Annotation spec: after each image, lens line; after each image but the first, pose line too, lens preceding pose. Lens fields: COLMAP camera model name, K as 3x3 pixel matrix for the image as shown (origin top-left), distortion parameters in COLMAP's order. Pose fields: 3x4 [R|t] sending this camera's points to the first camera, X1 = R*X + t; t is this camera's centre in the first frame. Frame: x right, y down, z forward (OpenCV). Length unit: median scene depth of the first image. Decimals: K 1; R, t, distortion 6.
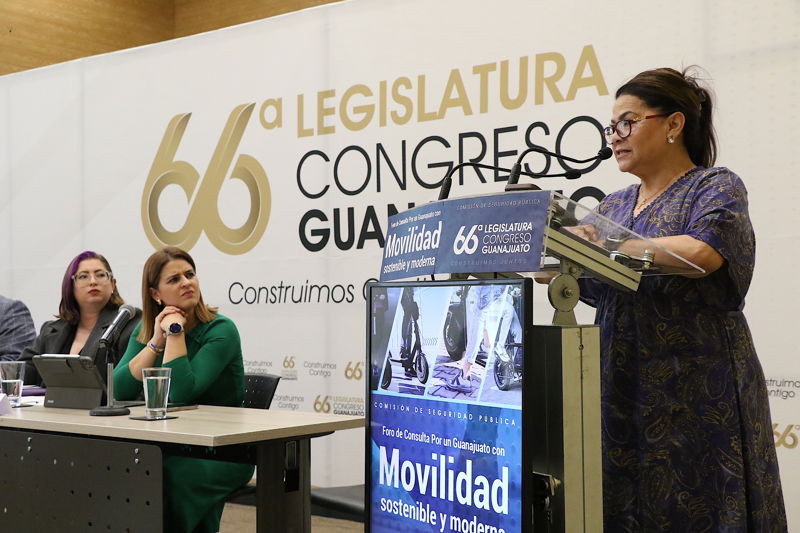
lens RADIAL K [[1124.0, 0, 391.4], [0, 1124.0, 286.3], [0, 0, 1]] dist [0.010929, 0.000000]
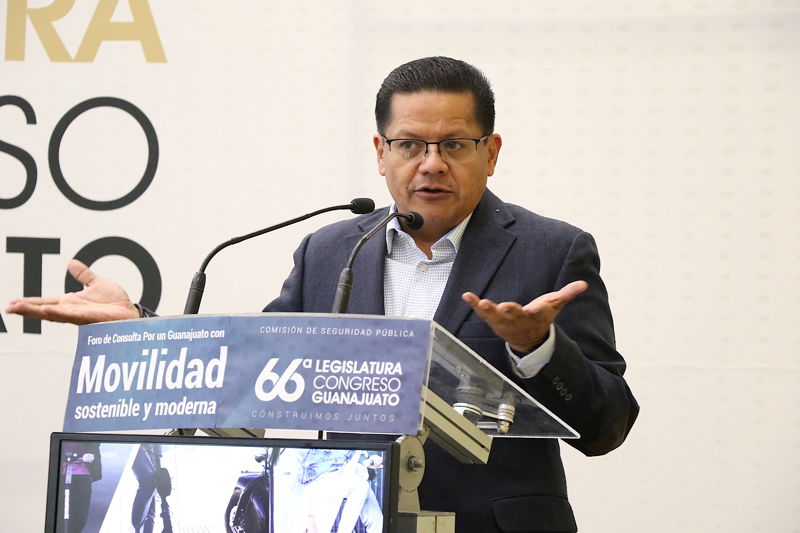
lens RADIAL K [[3159.3, 0, 404.0], [0, 3159.3, 268.7], [0, 0, 1]] dist [0.883887, 0.000000]
pose [[0.896510, 0.061394, 0.438750, -0.340538], [-0.044689, 0.997832, -0.048313, -0.009267], [-0.440765, 0.023706, 0.897310, -0.356386]]
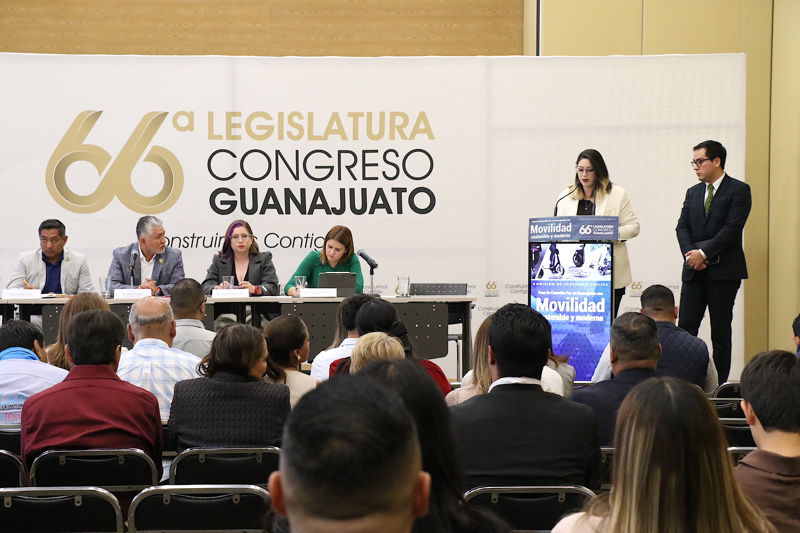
lens RADIAL K [[1686.1, 0, 401.2], [0, 1686.1, 297.2], [0, 0, 1]] dist [0.194427, 0.000000]
pose [[0.763699, -0.016858, 0.645352, -1.675101], [-0.012600, 0.999079, 0.041008, -0.019169], [-0.645449, -0.039449, 0.762784, -1.141080]]
